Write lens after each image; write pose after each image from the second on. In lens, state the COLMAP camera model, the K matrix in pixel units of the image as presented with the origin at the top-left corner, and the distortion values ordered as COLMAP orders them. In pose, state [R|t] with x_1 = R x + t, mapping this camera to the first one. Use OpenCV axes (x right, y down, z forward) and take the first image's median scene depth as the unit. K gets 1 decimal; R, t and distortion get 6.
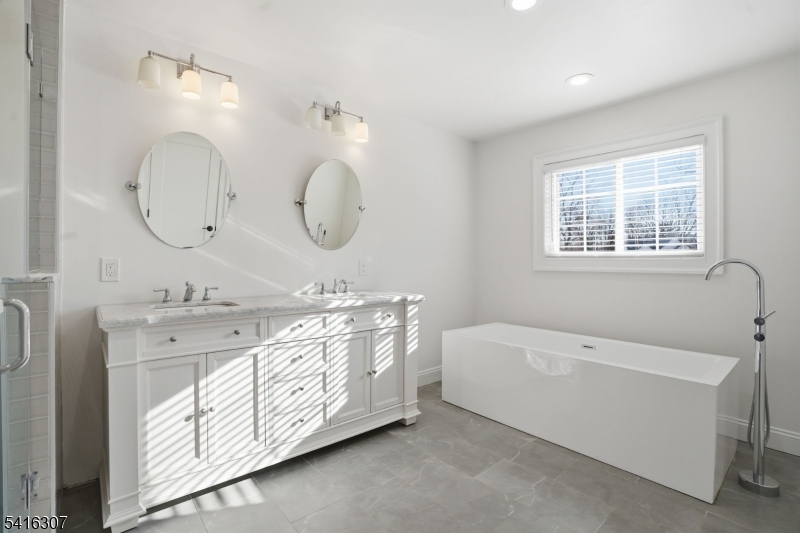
lens RADIAL K [[372.8, 0, 394.9], [0, 372.8, 260.8], [0, 0, 1]] dist [-0.044013, 0.000577]
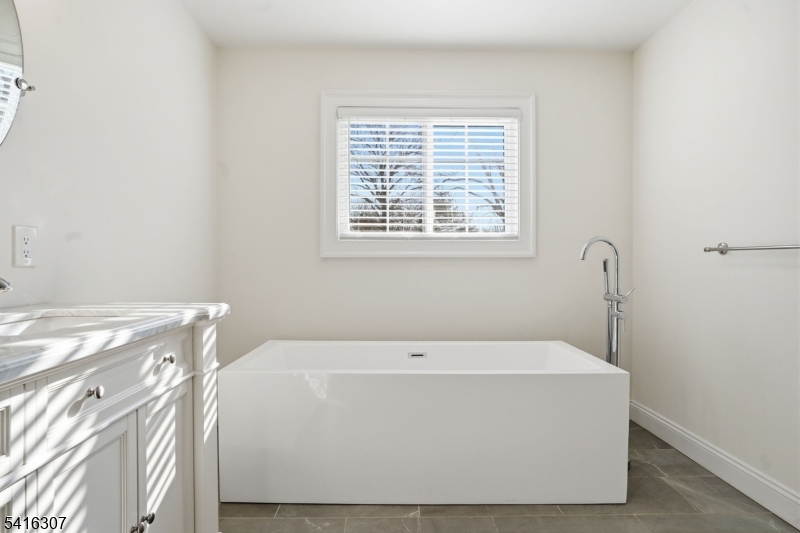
lens RADIAL K [[437.3, 0, 400.0], [0, 437.3, 266.5], [0, 0, 1]] dist [-0.074852, 0.056063]
pose [[0.629937, -0.014831, 0.776505, -0.213364], [0.002913, 0.999856, 0.016734, 0.040261], [-0.776641, -0.008279, 0.629889, 0.520817]]
